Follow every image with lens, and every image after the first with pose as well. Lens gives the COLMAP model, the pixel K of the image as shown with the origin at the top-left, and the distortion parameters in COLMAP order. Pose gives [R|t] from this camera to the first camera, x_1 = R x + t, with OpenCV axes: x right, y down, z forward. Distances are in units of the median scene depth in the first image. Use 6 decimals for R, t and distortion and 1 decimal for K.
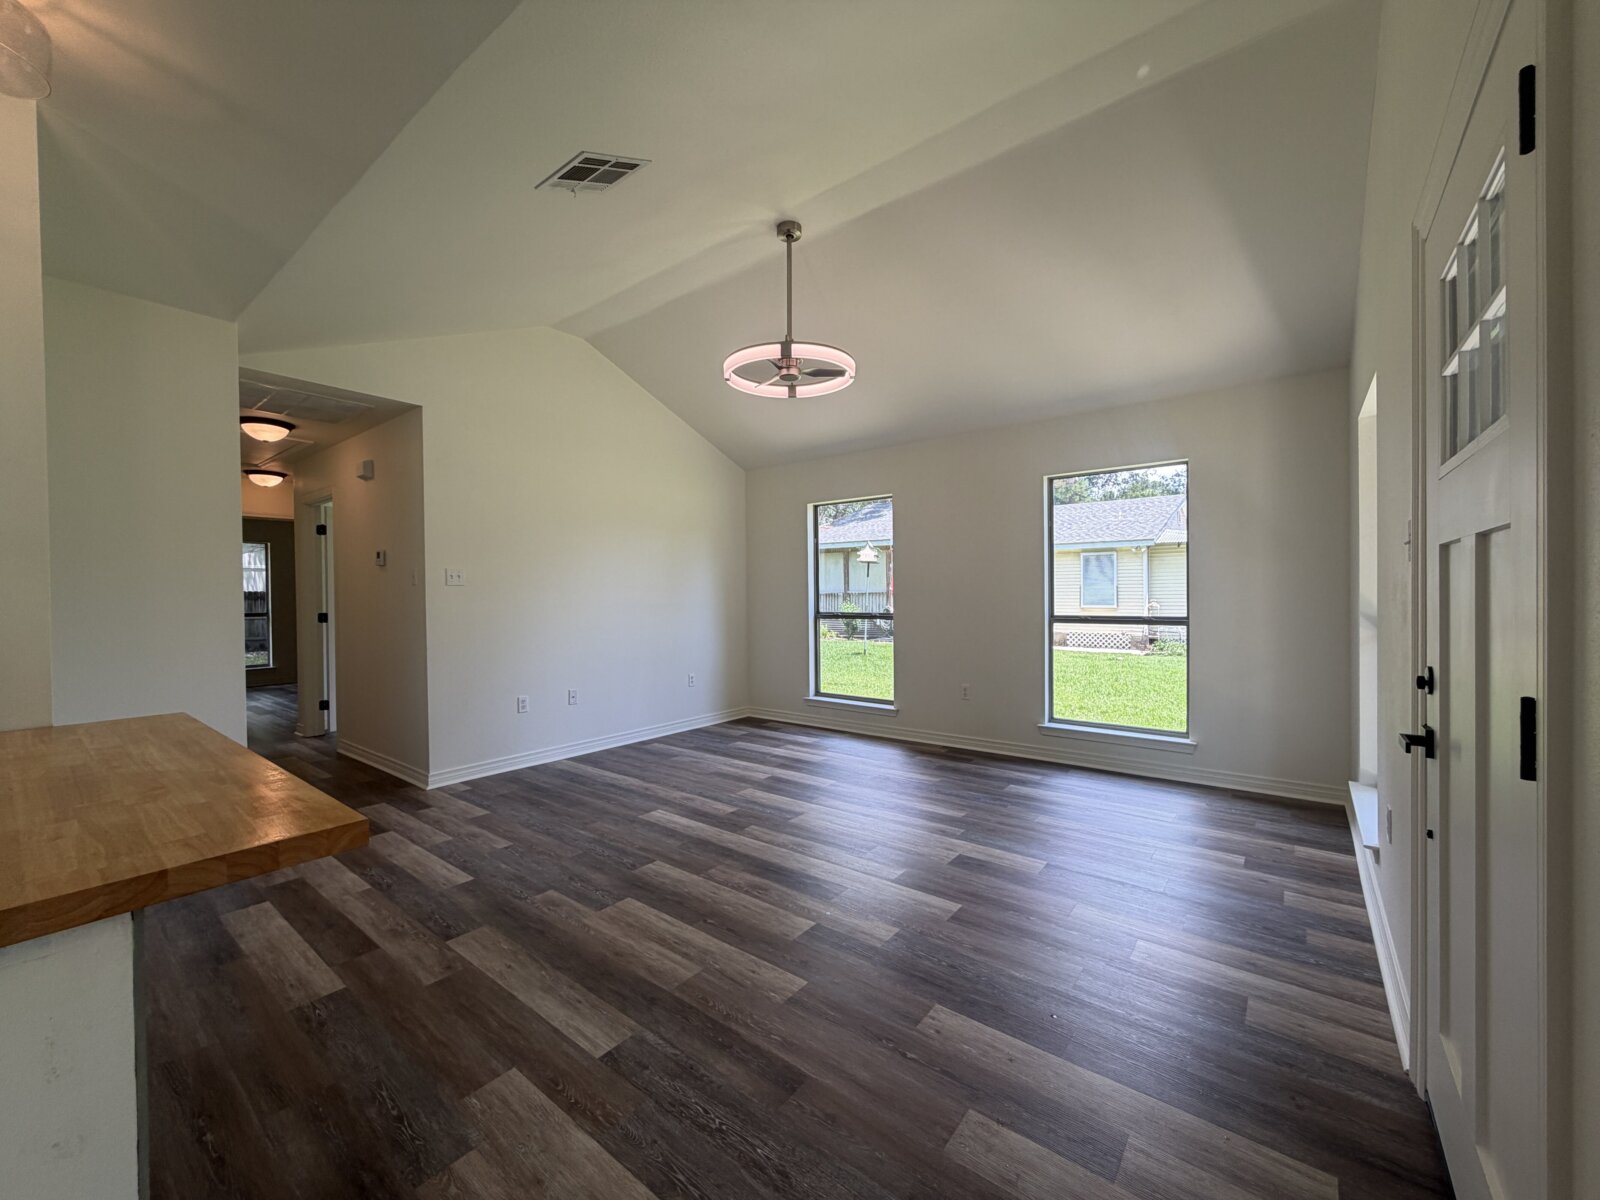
lens RADIAL K [[636.6, 0, 800.3], [0, 636.6, 599.2], [0, 0, 1]] dist [-0.000656, 0.000504]
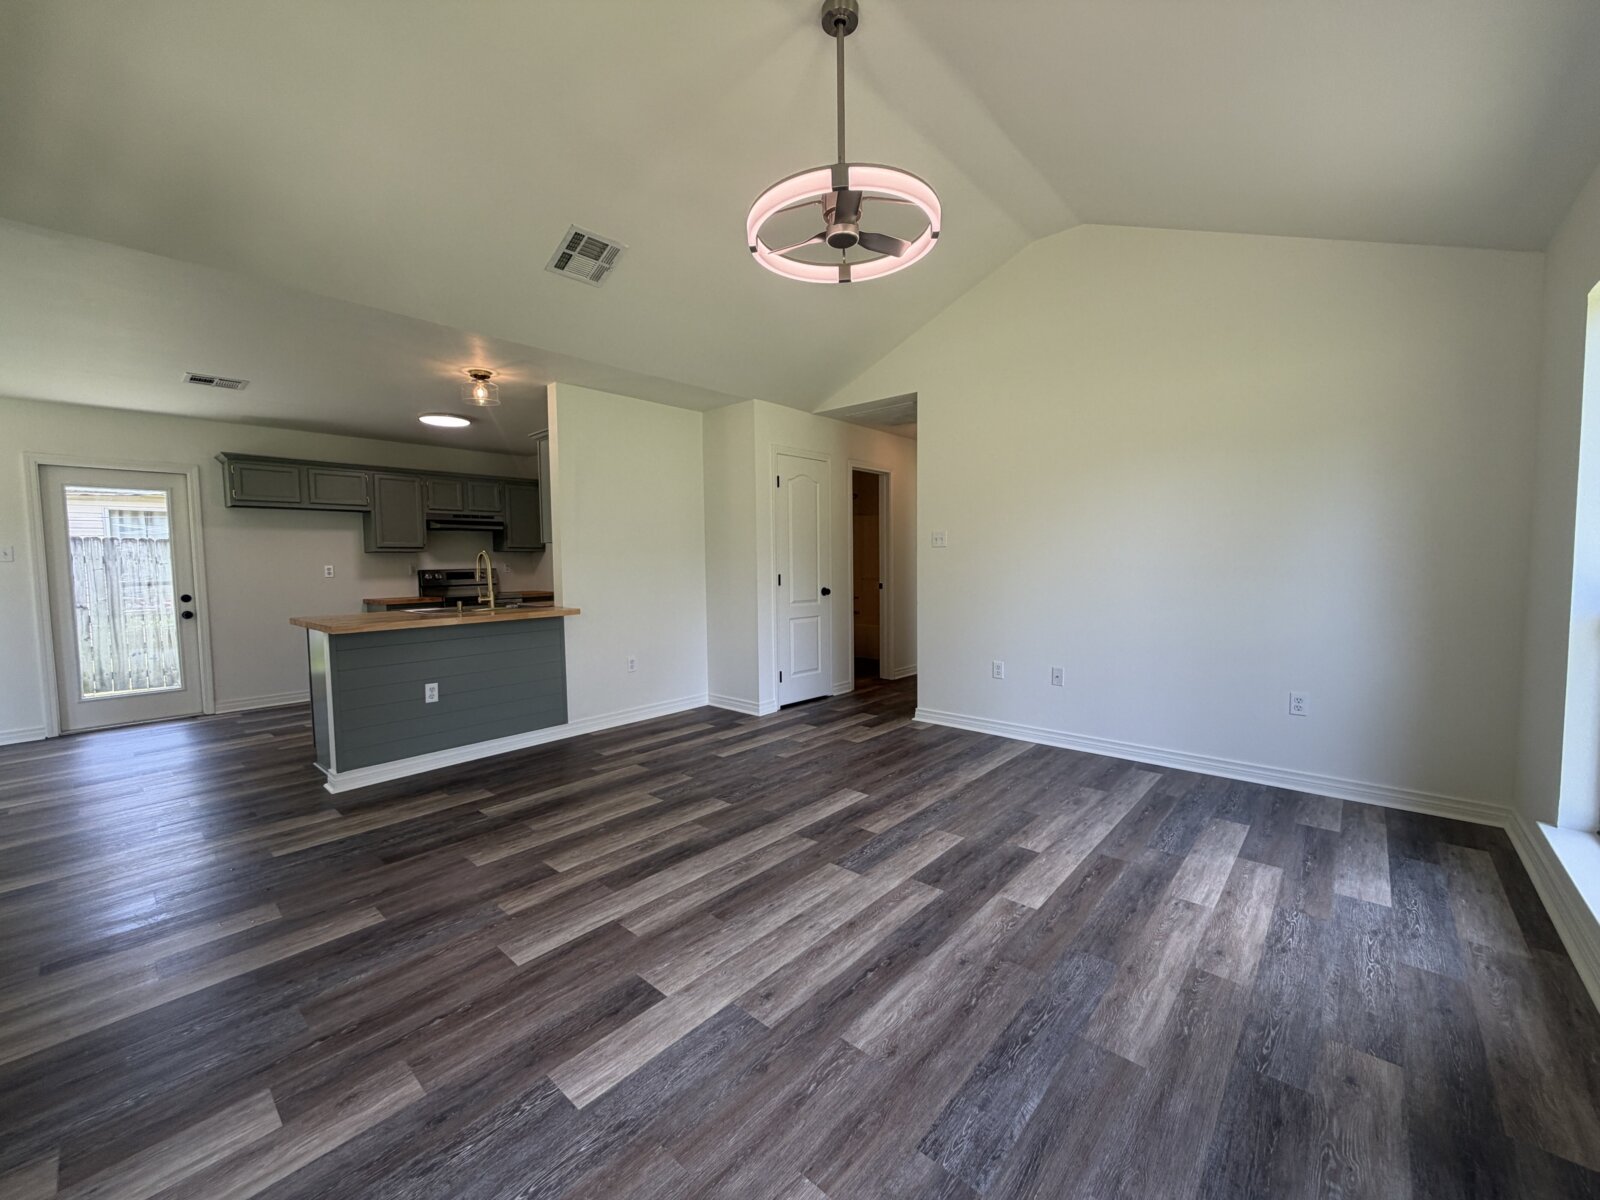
lens RADIAL K [[636.6, 0, 796.0], [0, 636.6, 601.1], [0, 0, 1]] dist [-0.000656, 0.000504]
pose [[-0.068672, 0.072525, -0.995000, 0.641603], [0.004379, 0.997366, 0.072395, -0.010541], [0.997630, 0.000614, -0.068809, 0.921204]]
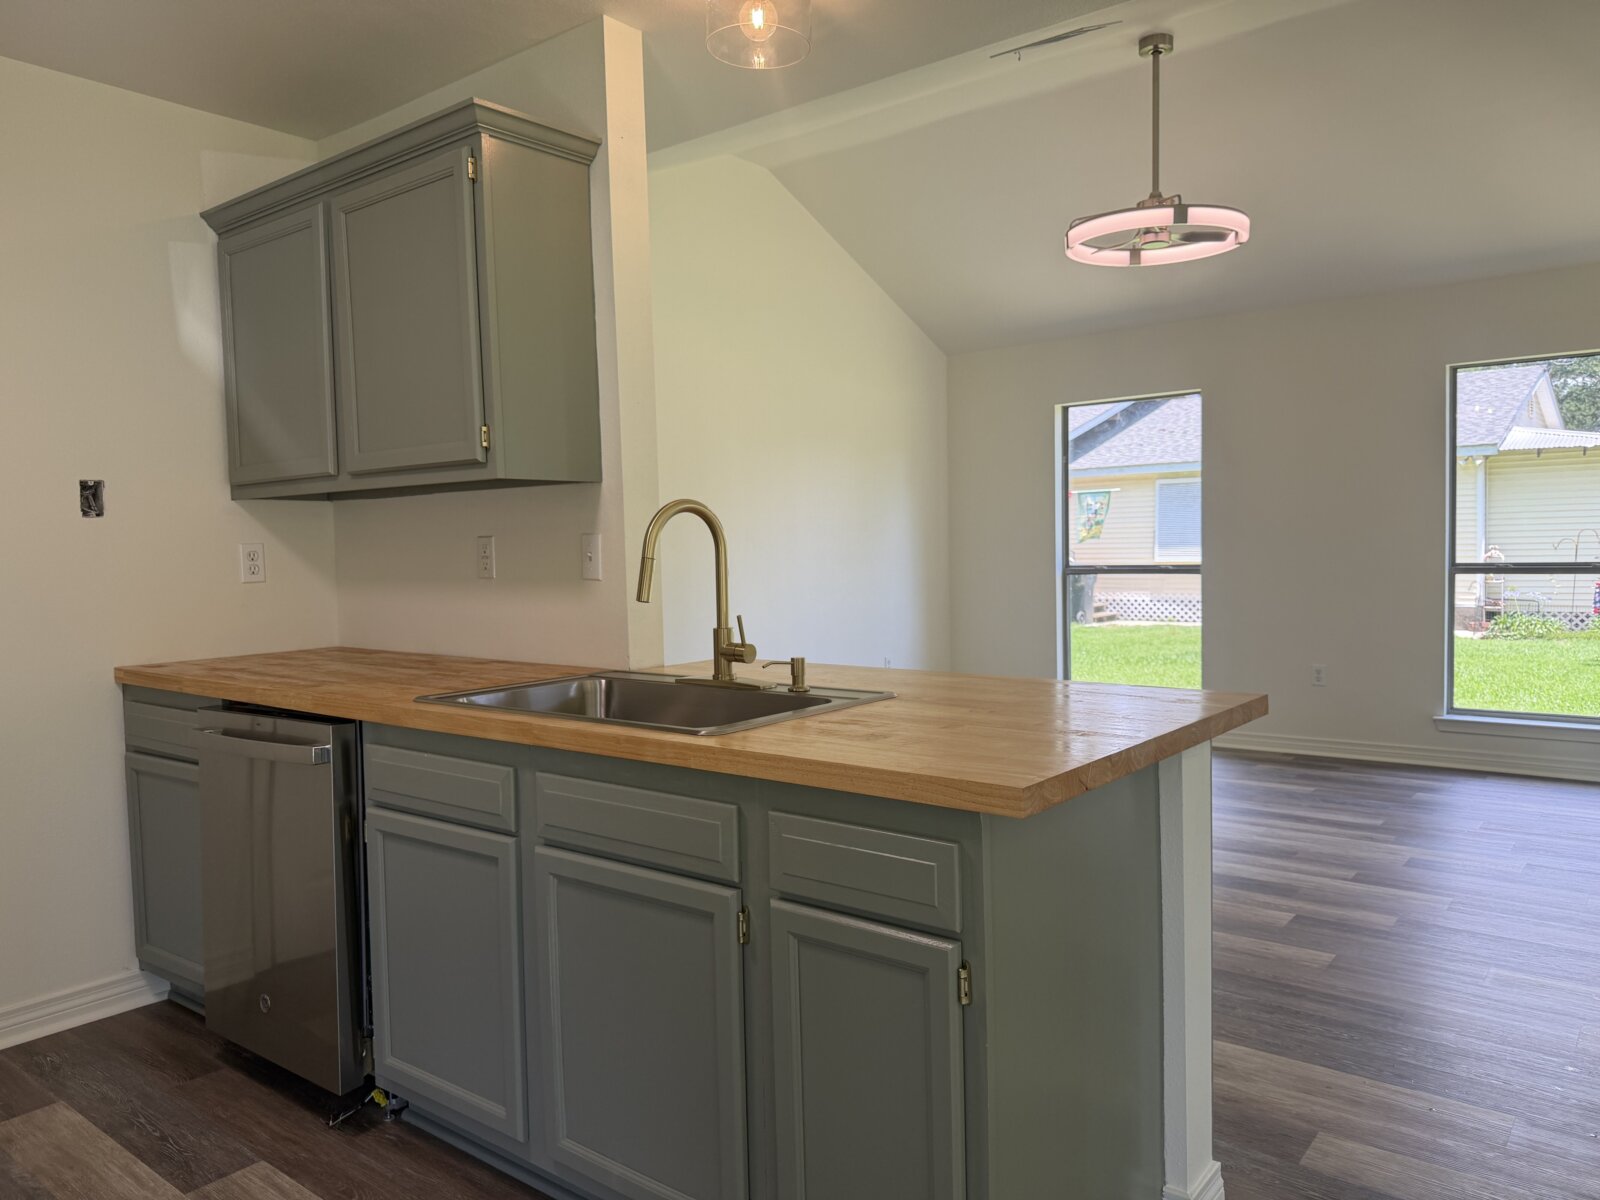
lens RADIAL K [[1133.0, 0, 804.6], [0, 1133.0, 602.1], [0, 0, 1]] dist [0.035239, -0.049492]
pose [[0.999928, -0.010218, -0.006264, -0.392715], [0.010468, 0.999095, 0.041238, 0.010874], [0.005837, -0.041300, 0.999130, -0.330635]]
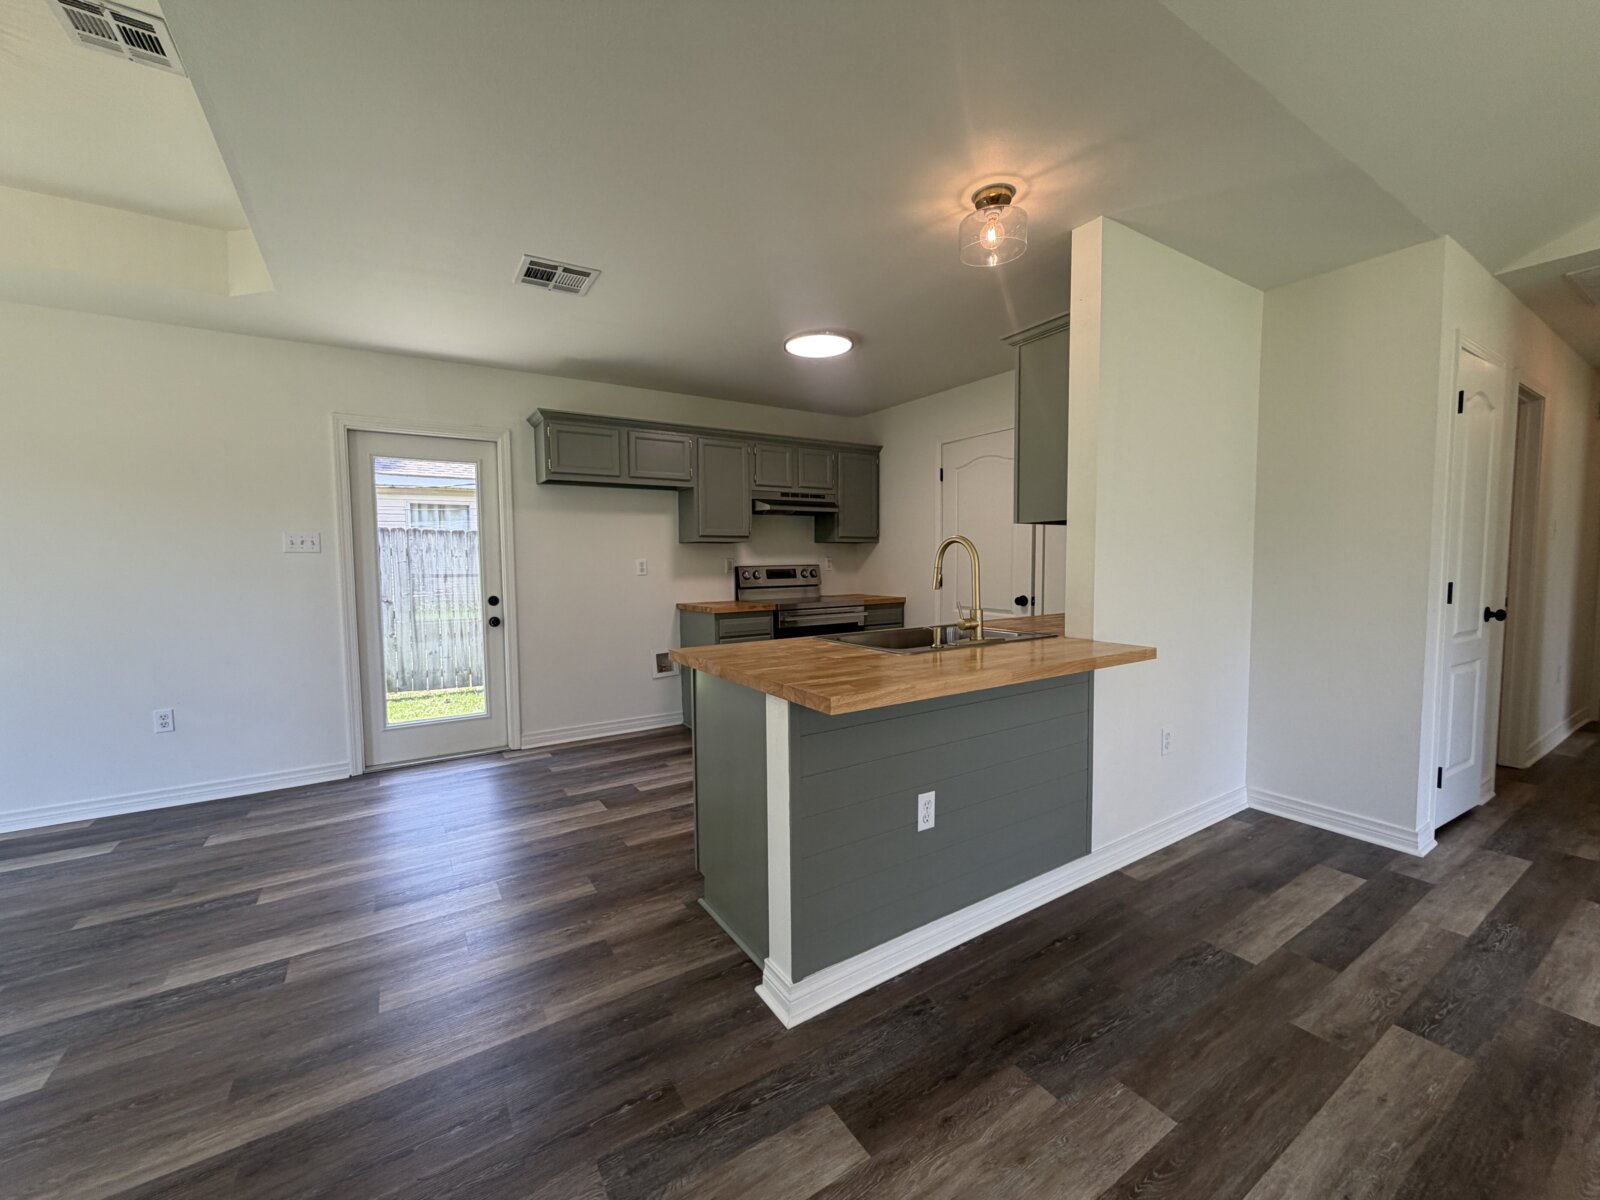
lens RADIAL K [[636.6, 0, 794.7], [0, 636.6, 601.6], [0, 0, 1]] dist [-0.000656, 0.000504]
pose [[-0.336386, 0.075376, -0.938703, 0.198387], [0.001803, 0.996841, 0.079398, -0.005742], [0.941722, 0.025016, -0.335460, 0.347019]]
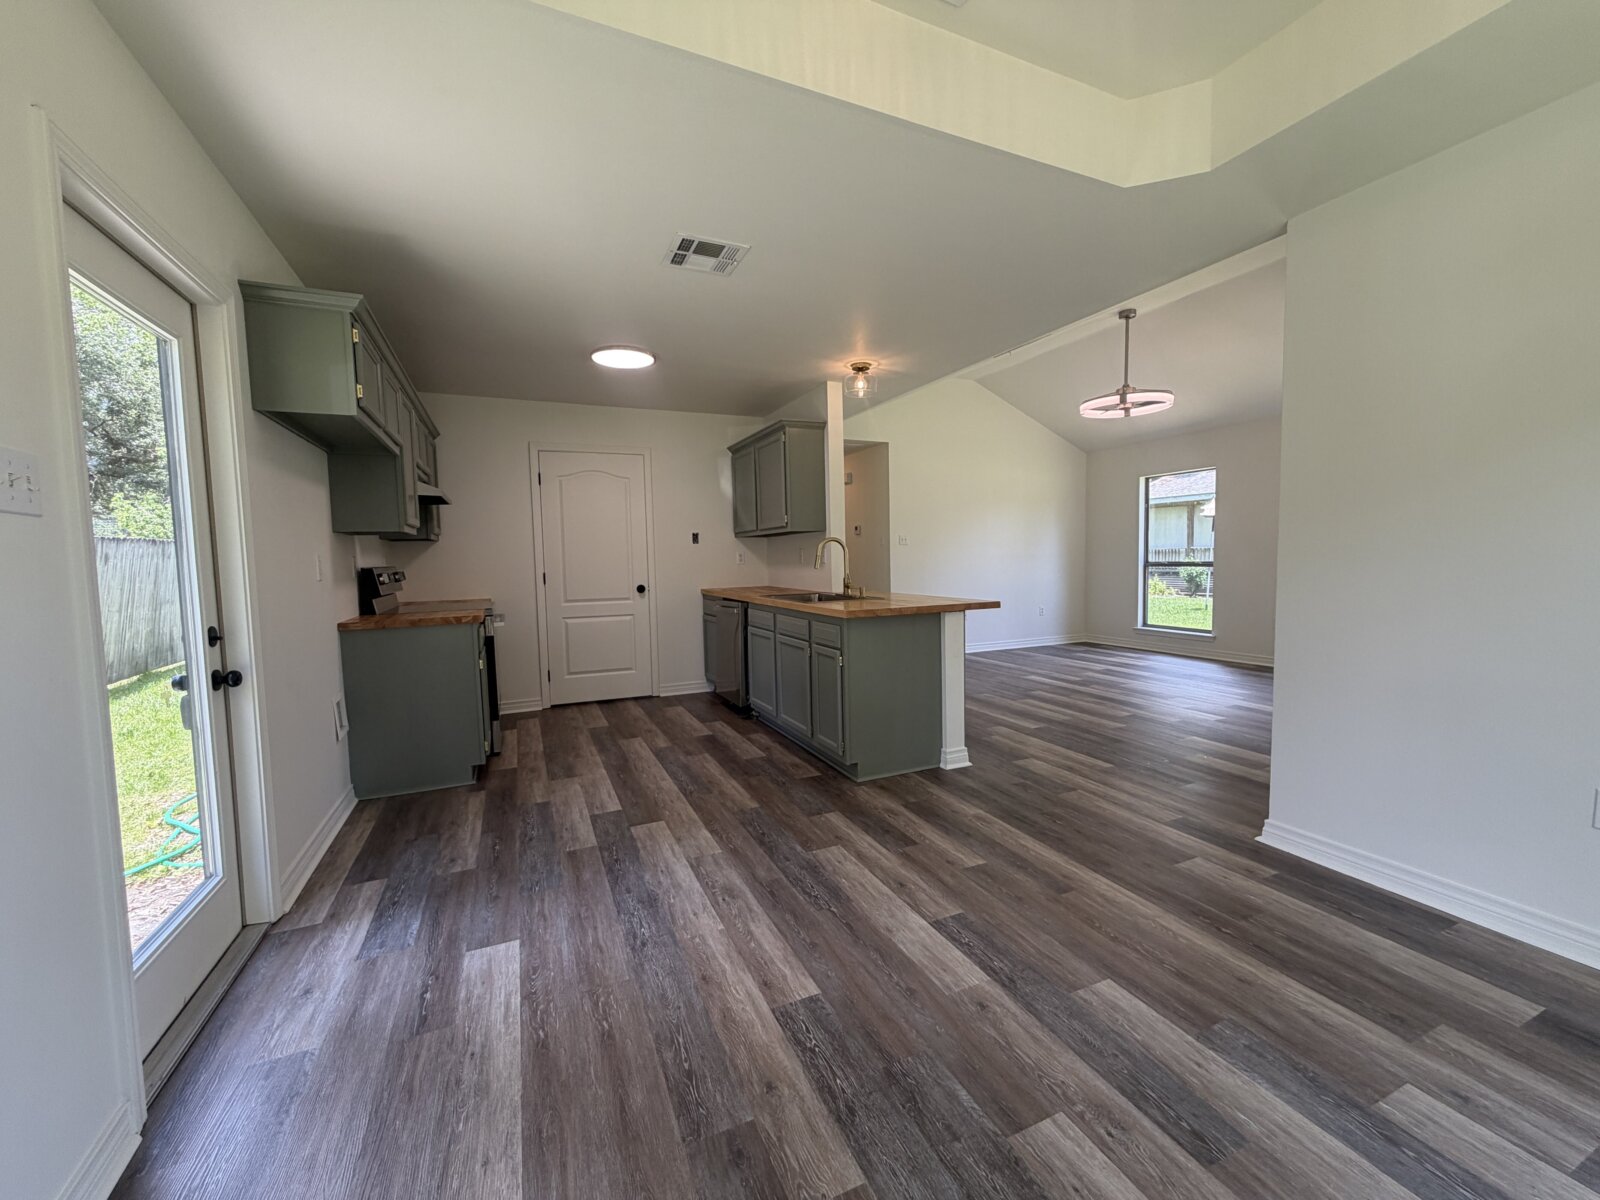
lens RADIAL K [[636.6, 0, 794.6], [0, 636.6, 598.3], [0, 0, 1]] dist [-0.000656, 0.000504]
pose [[0.881425, 0.022005, -0.471811, 0.014181], [0.007061, 0.998189, 0.059747, 0.019237], [0.472271, -0.055994, 0.879673, -0.744613]]
